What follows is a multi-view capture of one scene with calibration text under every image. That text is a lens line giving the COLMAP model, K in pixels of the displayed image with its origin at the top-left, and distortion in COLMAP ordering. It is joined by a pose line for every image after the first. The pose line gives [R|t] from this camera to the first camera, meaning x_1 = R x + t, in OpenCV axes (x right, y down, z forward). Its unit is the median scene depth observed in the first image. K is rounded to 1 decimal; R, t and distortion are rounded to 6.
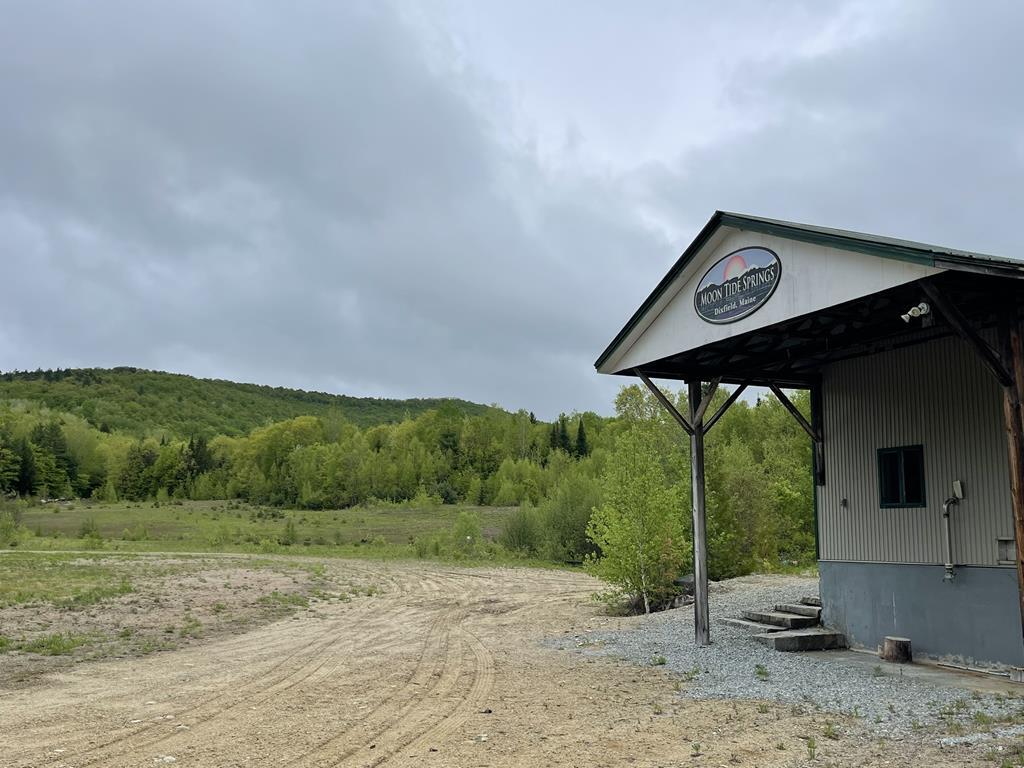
lens RADIAL K [[953.7, 0, 528.2], [0, 953.7, 387.0], [0, 0, 1]] dist [0.022332, 0.000237]
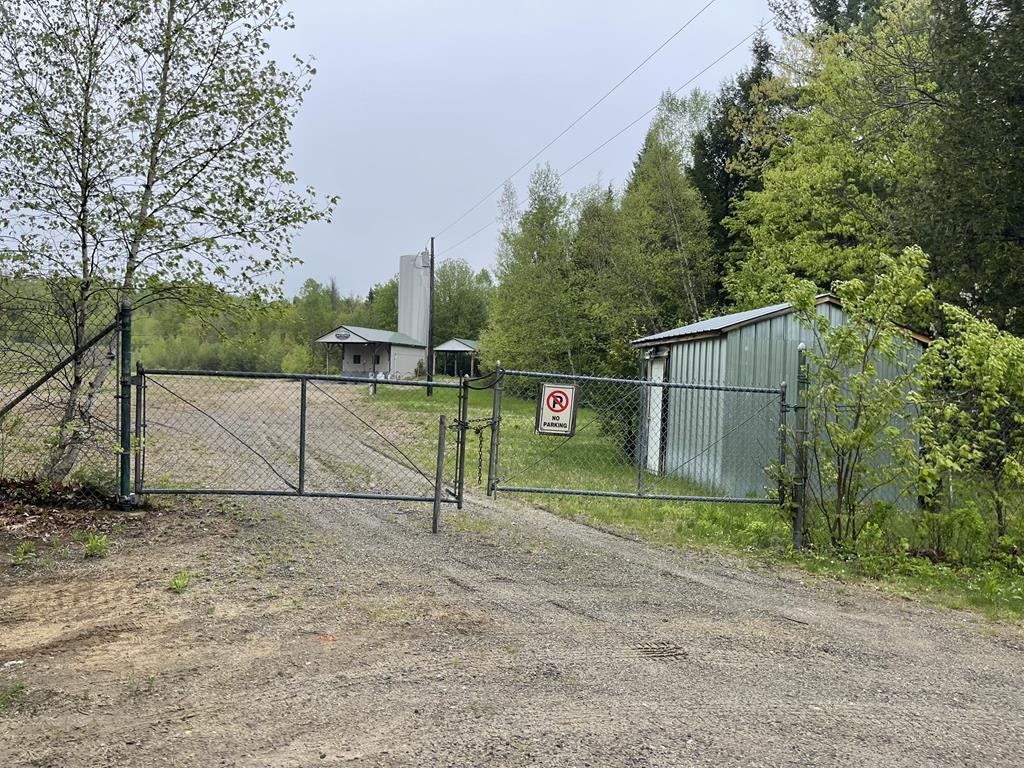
lens RADIAL K [[761.5, 0, 517.1], [0, 761.5, 384.0], [0, 0, 1]] dist [0.061191, -0.101374]
pose [[0.767990, 0.010337, 0.640379, -2.076551], [-0.120759, 0.984273, 0.128934, -0.535505], [-0.628975, -0.176351, 0.757160, -3.629779]]
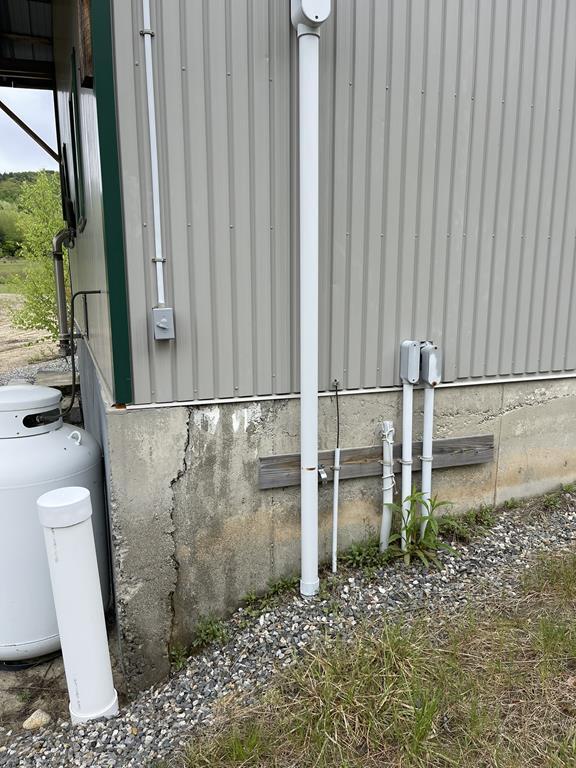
lens RADIAL K [[568.9, 0, 287.7], [0, 568.9, 380.1], [0, 0, 1]] dist [0.057577, -0.000219]
pose [[0.999203, -0.010470, -0.038518, 0.510842], [0.022537, 0.944434, 0.327926, 0.076406], [0.032945, -0.328533, 0.943918, 0.528822]]
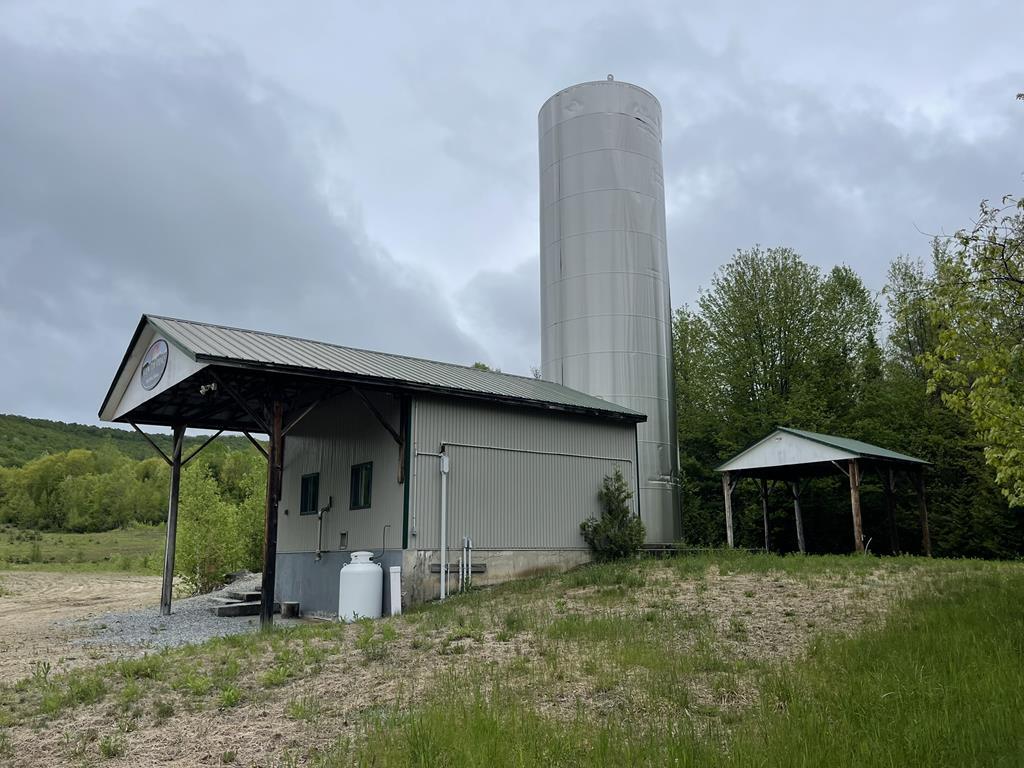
lens RADIAL K [[761.5, 0, 517.1], [0, 761.5, 384.0], [0, 0, 1]] dist [0.061191, -0.101374]
pose [[0.964616, 0.033828, 0.261481, 0.351552], [-0.018346, 0.997943, -0.061425, -0.009756], [-0.263021, 0.054454, 0.963252, -0.233698]]
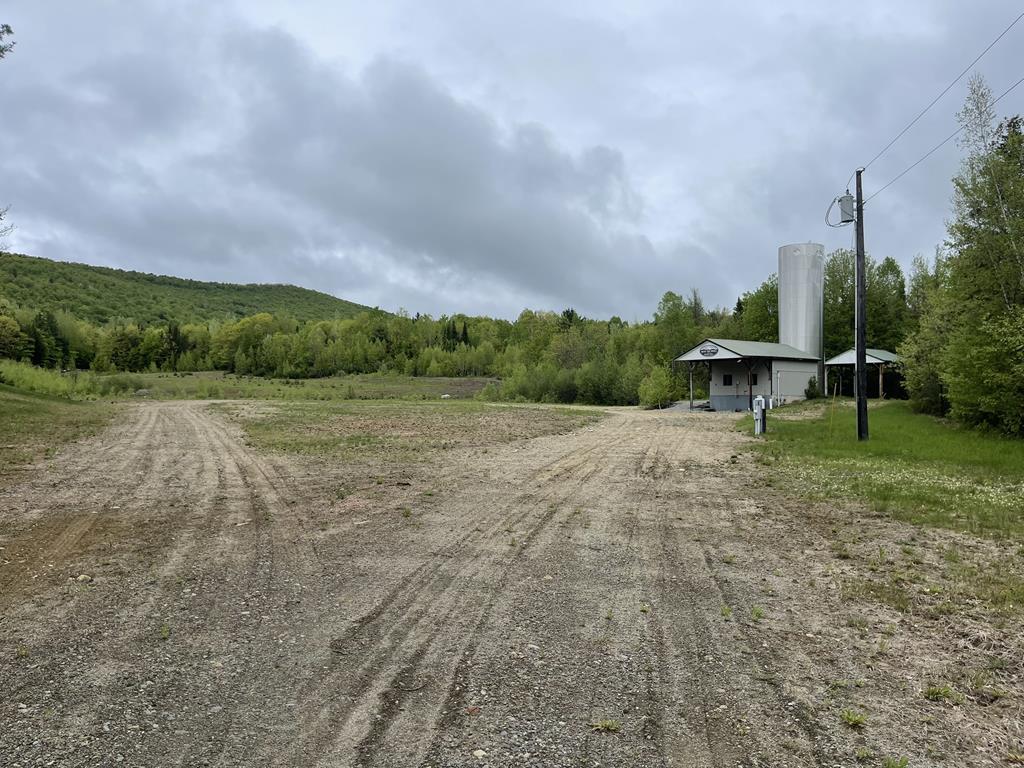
lens RADIAL K [[761.5, 0, 517.1], [0, 761.5, 384.0], [0, 0, 1]] dist [0.061191, -0.101374]
pose [[0.974669, -0.004454, 0.223609, -1.642412], [-0.026782, 0.990283, 0.136462, -0.418005], [-0.222044, -0.138994, 0.965079, -2.759967]]
